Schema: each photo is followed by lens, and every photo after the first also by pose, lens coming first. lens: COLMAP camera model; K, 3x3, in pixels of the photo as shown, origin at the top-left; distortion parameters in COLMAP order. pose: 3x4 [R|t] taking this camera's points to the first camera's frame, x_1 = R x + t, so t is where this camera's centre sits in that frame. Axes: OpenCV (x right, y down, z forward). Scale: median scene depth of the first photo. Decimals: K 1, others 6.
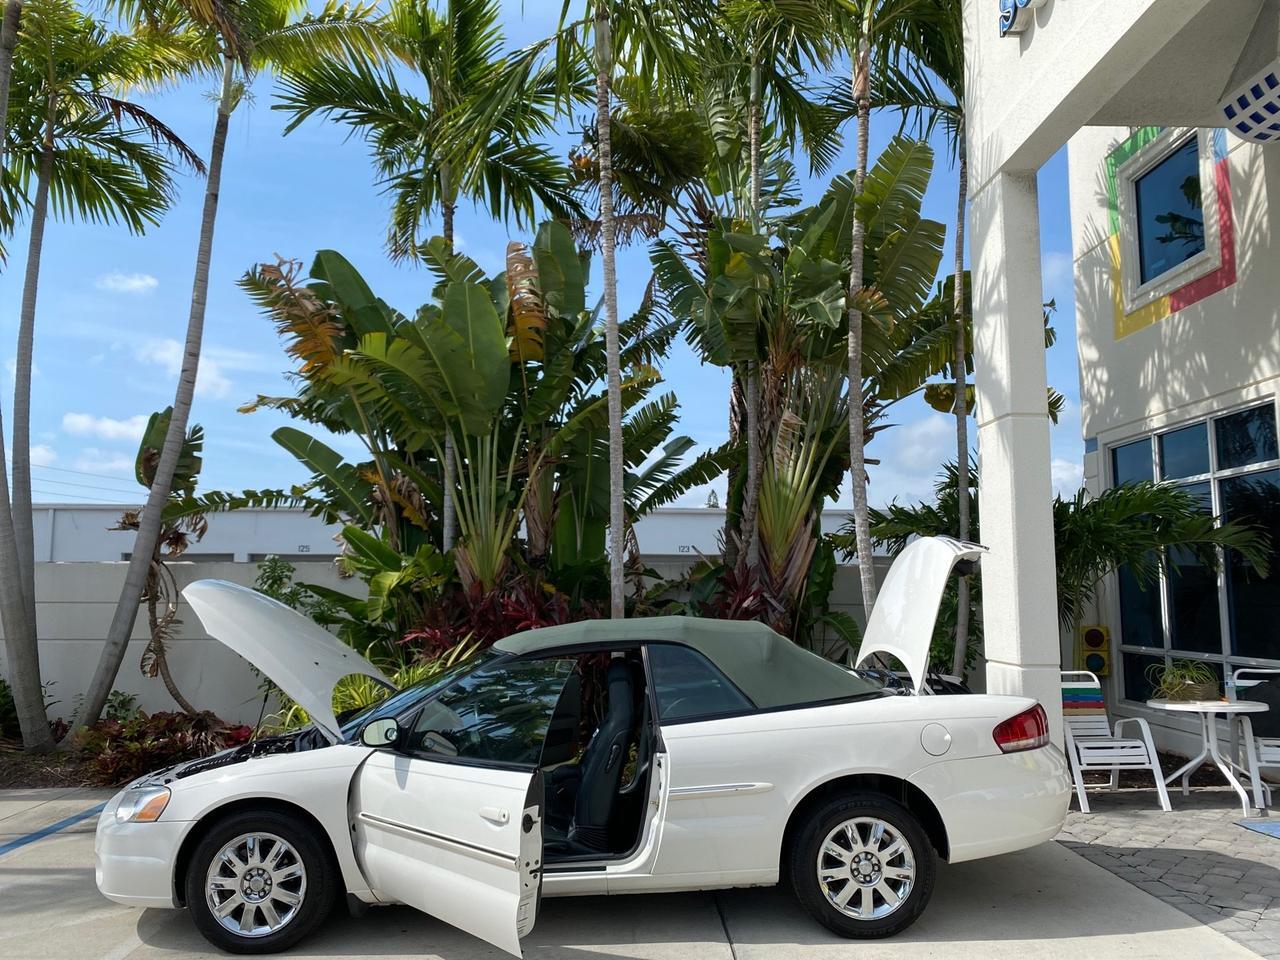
lens RADIAL K [[981.0, 0, 643.7], [0, 981.0, 476.3], [0, 0, 1]] dist [0.041493, -0.056555]
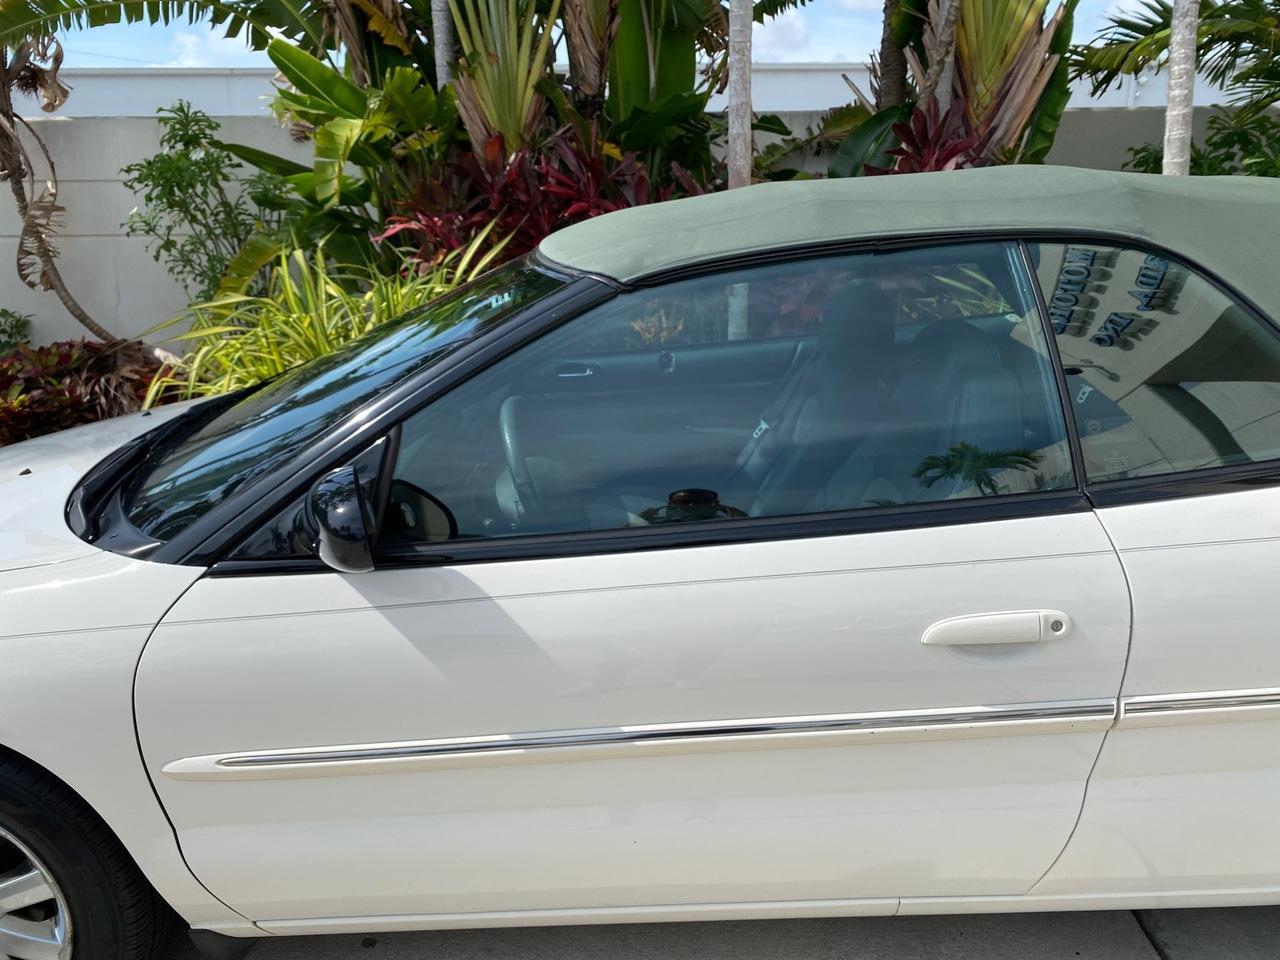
lens RADIAL K [[981.0, 0, 627.1], [0, 981.0, 477.3], [0, 0, 1]] dist [0.041493, -0.056555]
pose [[0.998910, 0.001896, -0.046645, -0.054946], [0.016777, 0.917842, 0.396591, 0.056240], [0.043564, -0.396941, 0.916809, 0.337504]]
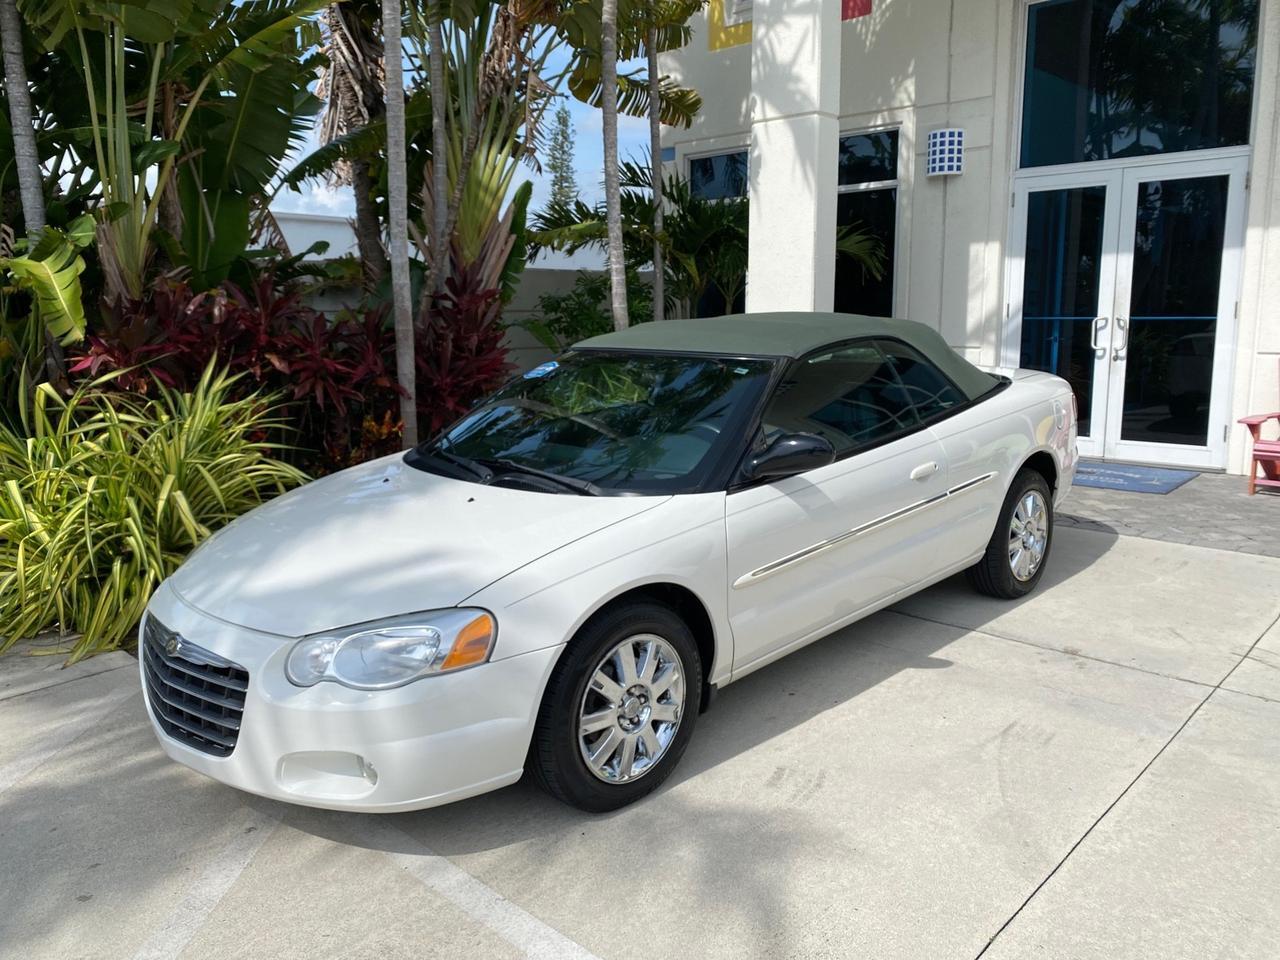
lens RADIAL K [[995.3, 0, 643.6], [0, 995.3, 473.6], [0, 0, 1]] dist [0.006096, -0.009521]
pose [[0.712146, -0.123530, 0.691077, -0.381272], [-0.071570, 0.966493, 0.246513, 0.042356], [-0.698373, -0.225014, 0.679444, 0.261823]]
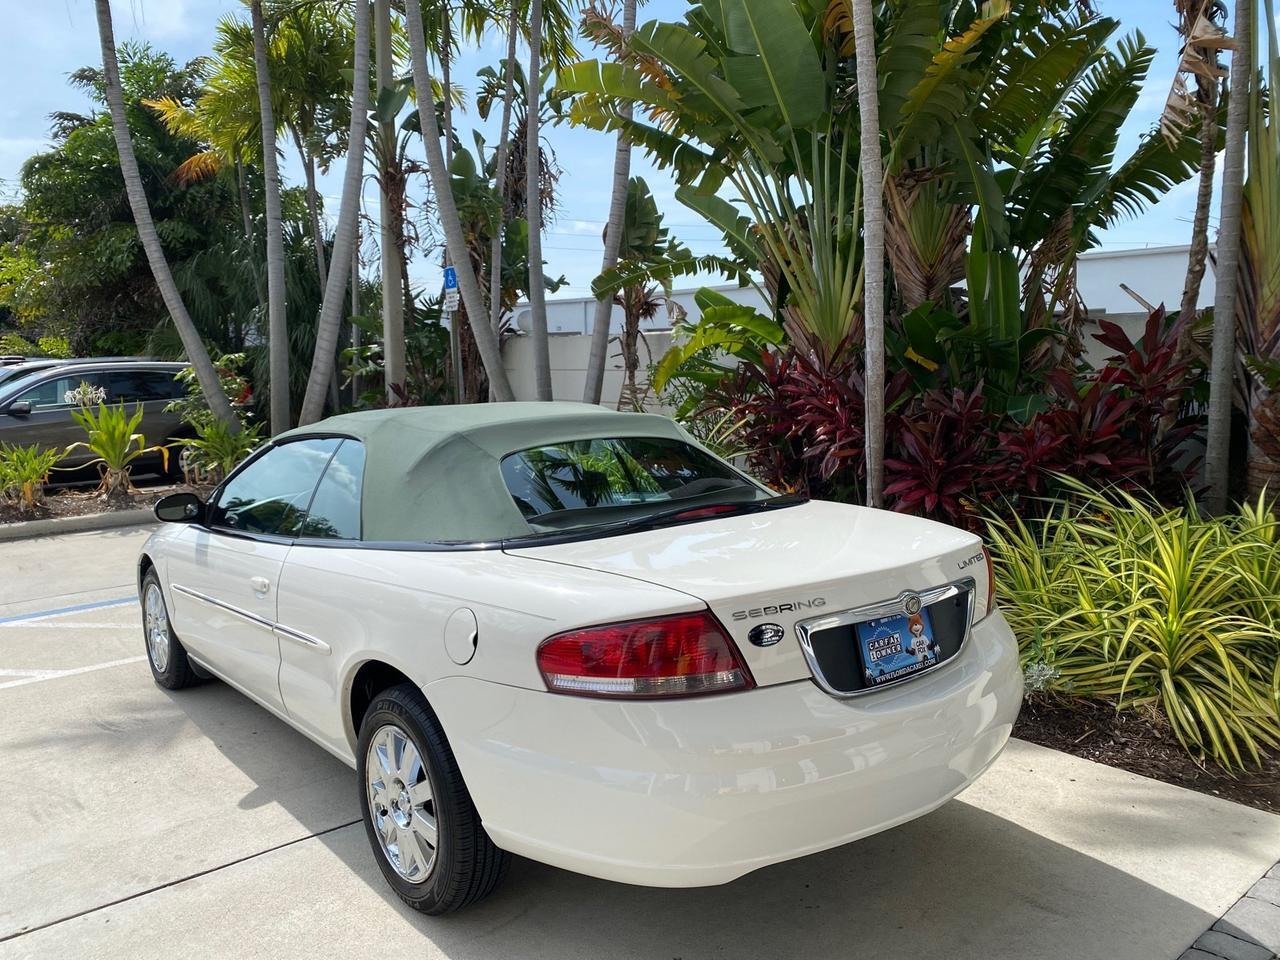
lens RADIAL K [[995.3, 0, 629.8], [0, 995.3, 468.5], [0, 0, 1]] dist [0.006096, -0.009521]
pose [[0.608635, 0.080940, -0.789311, 0.375427], [0.104758, 0.977878, 0.181055, 0.038595], [0.786504, -0.192883, 0.586692, 0.360378]]
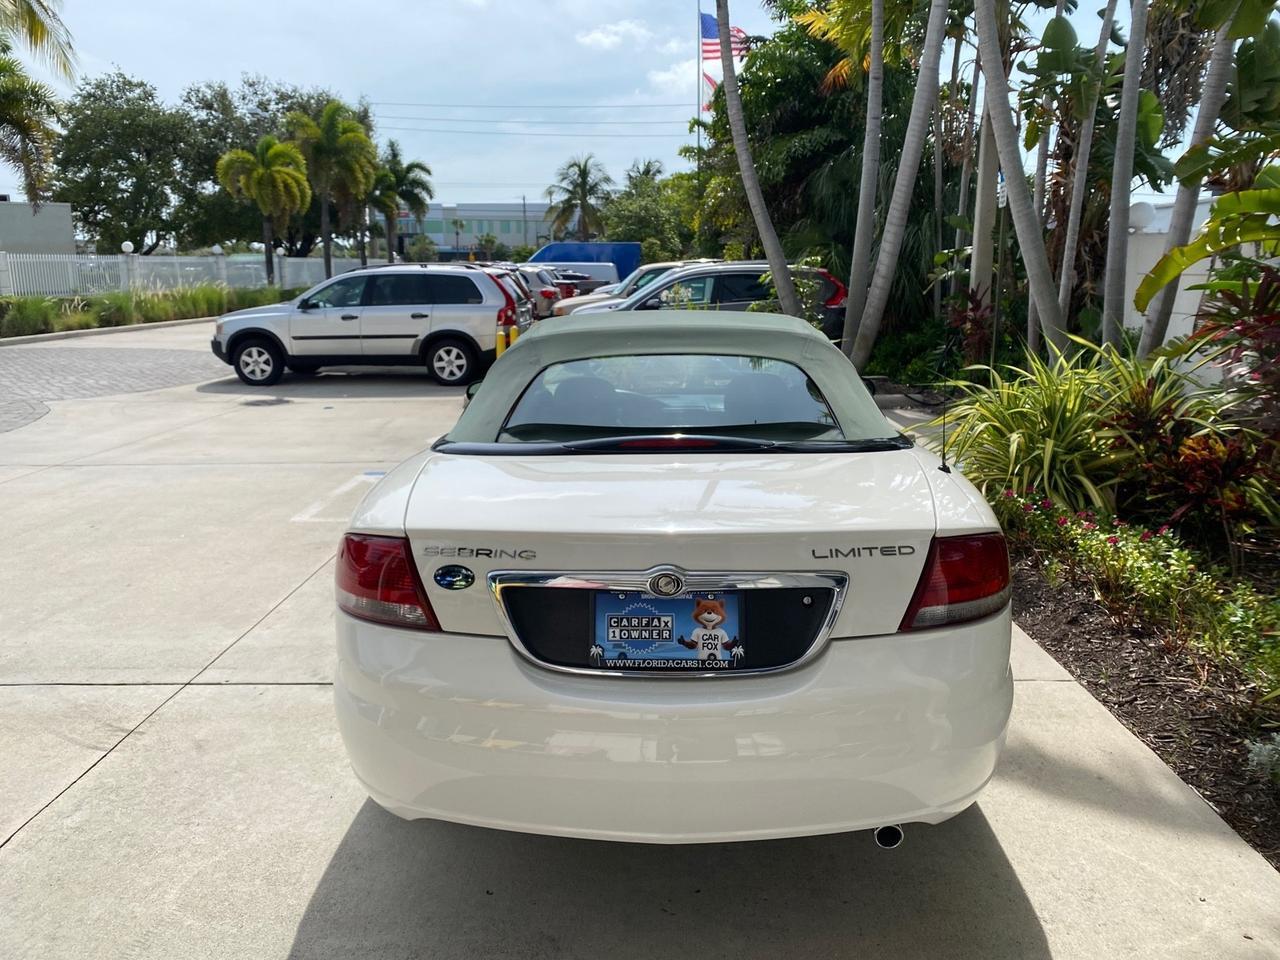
lens RADIAL K [[995.3, 0, 620.1], [0, 995.3, 470.8], [0, 0, 1]] dist [0.006096, -0.009521]
pose [[-0.057859, 0.199503, -0.978188, 0.414099], [0.126832, 0.973358, 0.191016, 0.065255], [0.990235, -0.113014, -0.081621, 0.574411]]
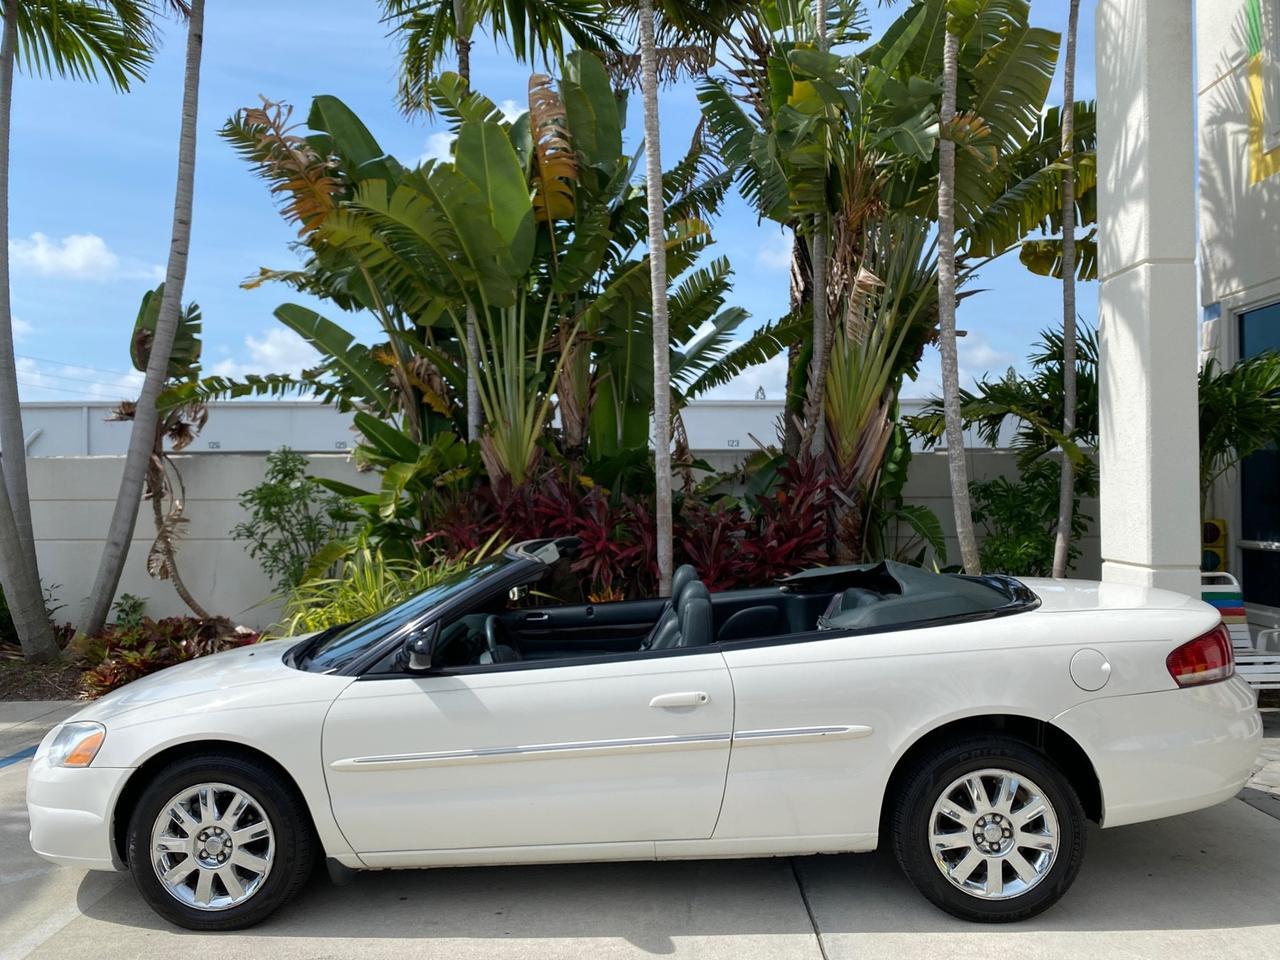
lens RADIAL K [[981.0, 0, 639.4], [0, 981.0, 478.1], [0, 0, 1]] dist [0.041493, -0.056555]
pose [[0.998671, -0.007420, -0.051006, -0.003433], [0.012734, 0.994427, 0.104659, 0.018423], [0.049945, -0.105169, 0.993199, 0.118892]]
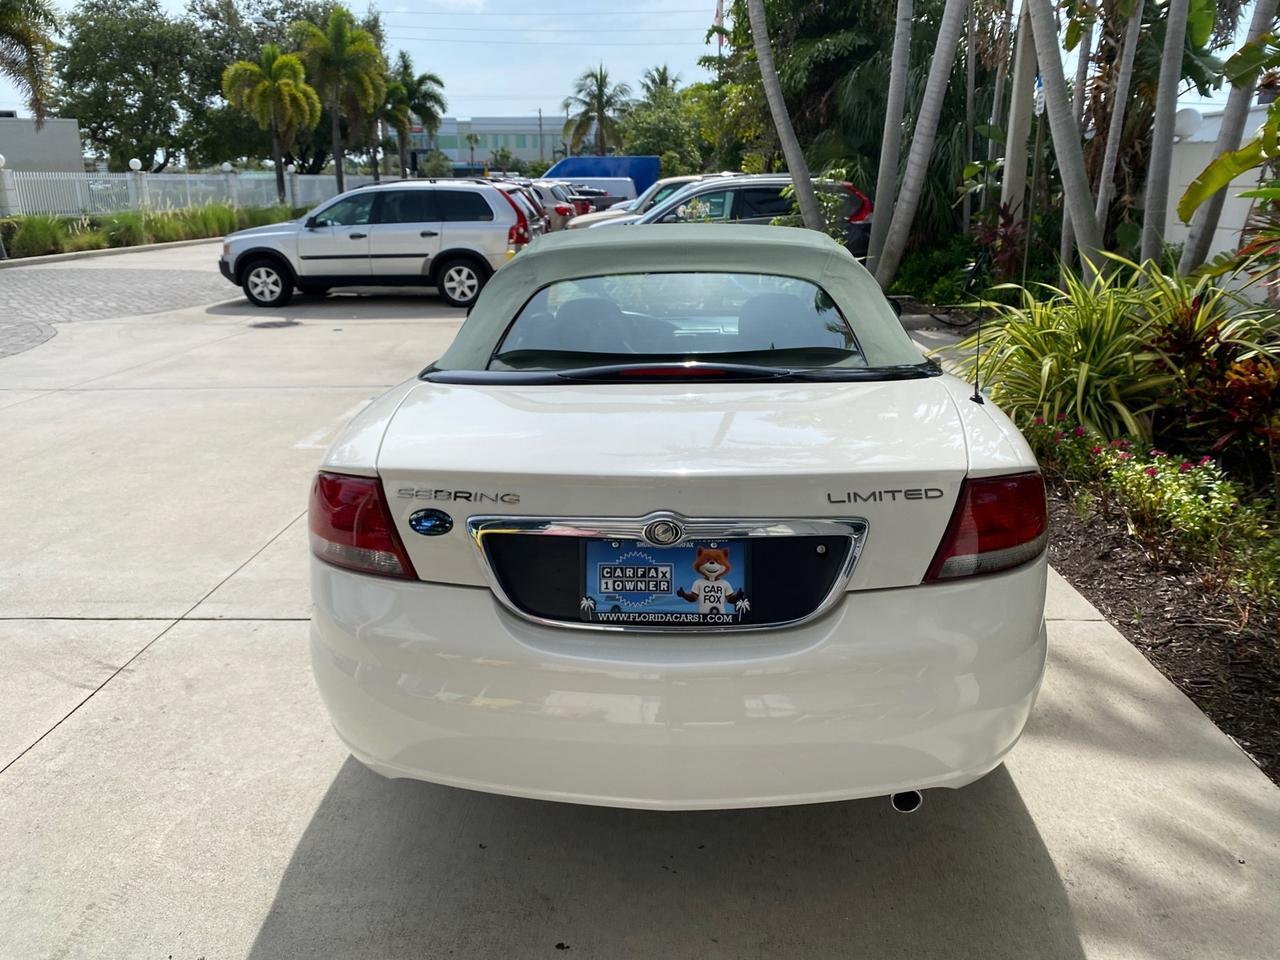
lens RADIAL K [[995.3, 0, 618.4], [0, 995.3, 471.5], [0, 0, 1]] dist [0.006096, -0.009521]
pose [[-0.078341, 0.276529, -0.957807, 0.391472], [0.131436, 0.955238, 0.265037, 0.067843], [0.988224, -0.105127, -0.111181, 0.577814]]
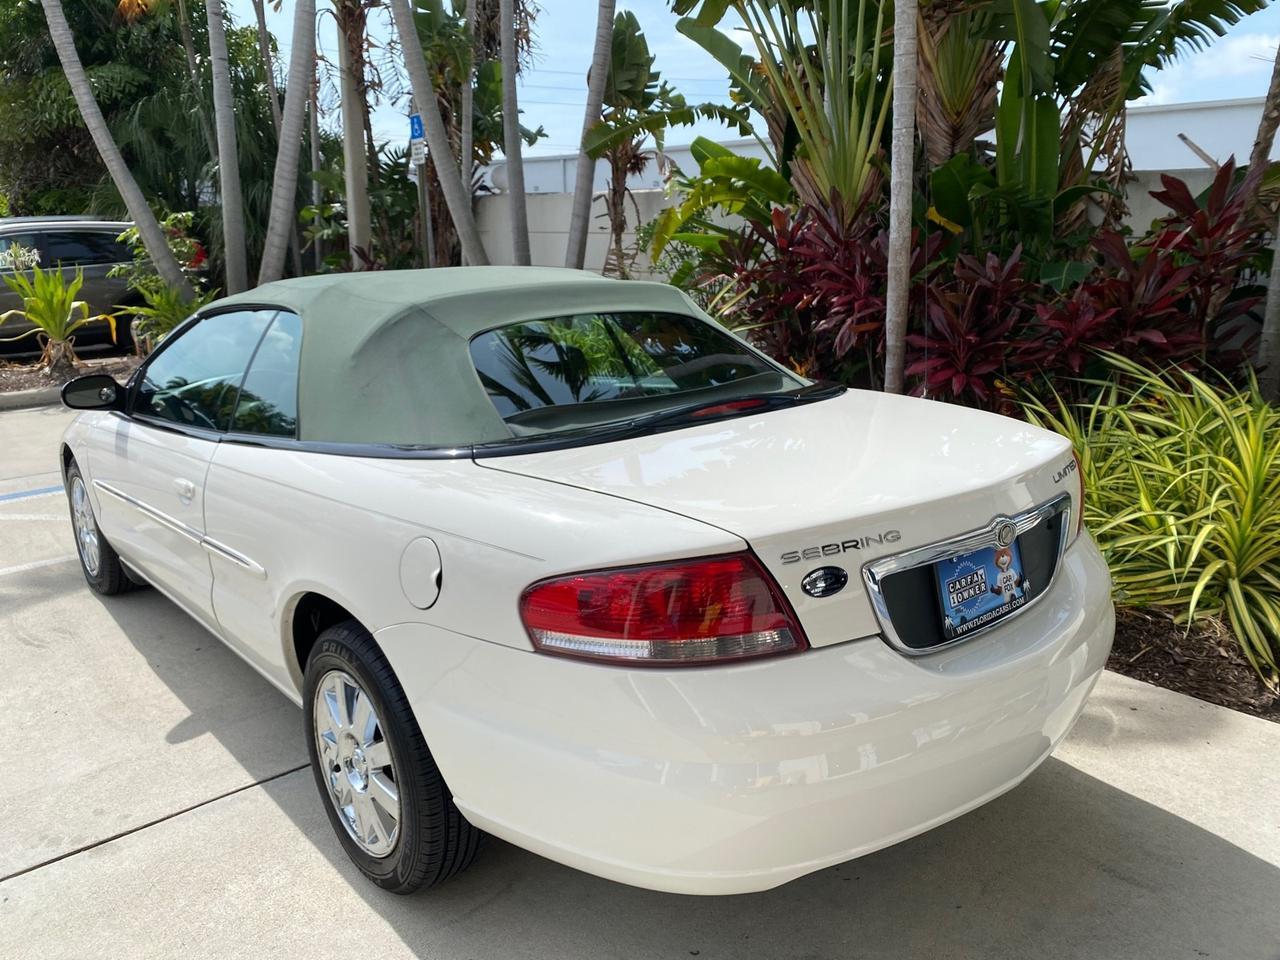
lens RADIAL K [[995.3, 0, 642.1], [0, 995.3, 477.6], [0, 0, 1]] dist [0.006096, -0.009521]
pose [[0.632696, 0.188773, -0.751040, 0.320099], [0.096291, 0.943130, 0.318172, 0.046484], [0.768391, -0.273624, 0.578537, 0.394807]]
